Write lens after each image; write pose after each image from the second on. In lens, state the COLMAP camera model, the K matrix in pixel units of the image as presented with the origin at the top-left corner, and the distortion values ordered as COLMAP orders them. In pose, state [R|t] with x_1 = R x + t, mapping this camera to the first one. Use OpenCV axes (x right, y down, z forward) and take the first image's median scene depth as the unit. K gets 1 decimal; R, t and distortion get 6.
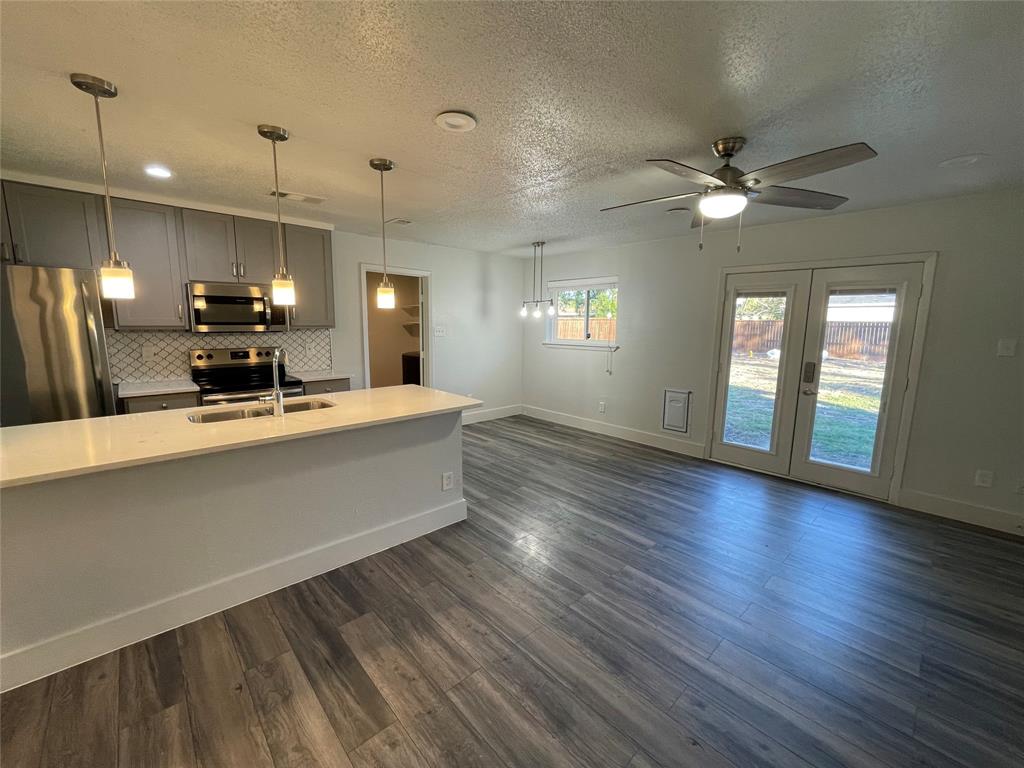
lens RADIAL K [[416.6, 0, 512.1], [0, 416.6, 383.7], [0, 0, 1]] dist [-0.001670, 0.000200]
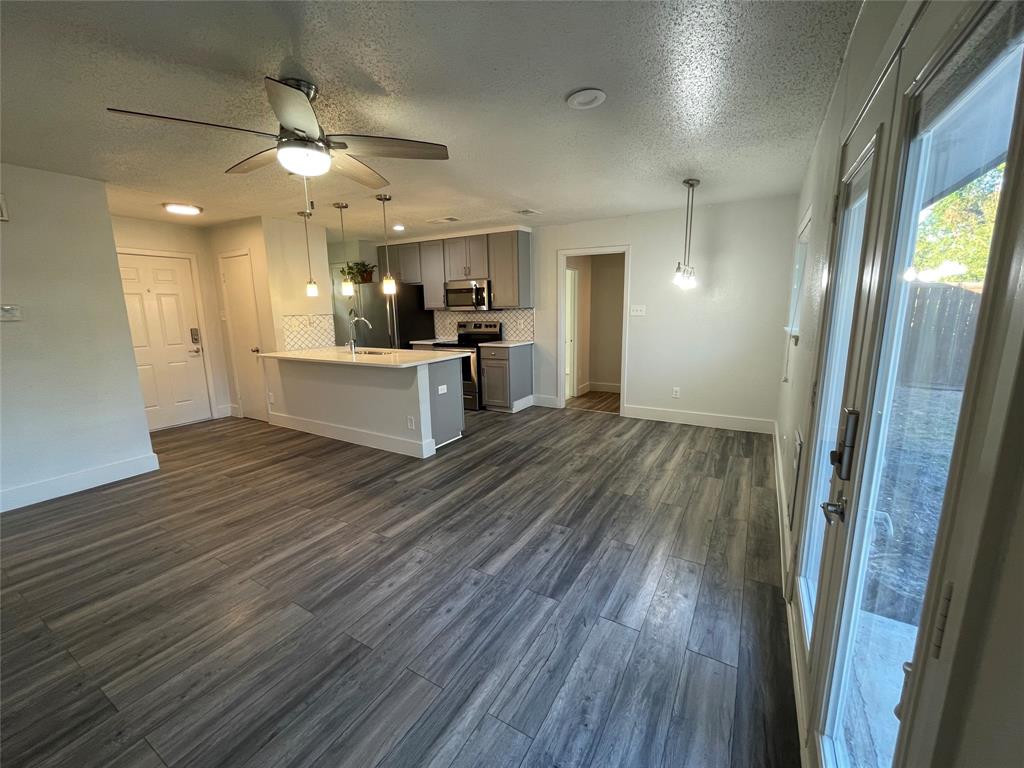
lens RADIAL K [[416.6, 0, 514.3], [0, 416.6, 383.5], [0, 0, 1]] dist [-0.001670, 0.000200]
pose [[0.289898, 0.158497, -0.943842, 0.897667], [-0.120777, 0.984366, 0.128206, -0.075126], [0.949406, 0.076828, 0.304508, 0.690459]]
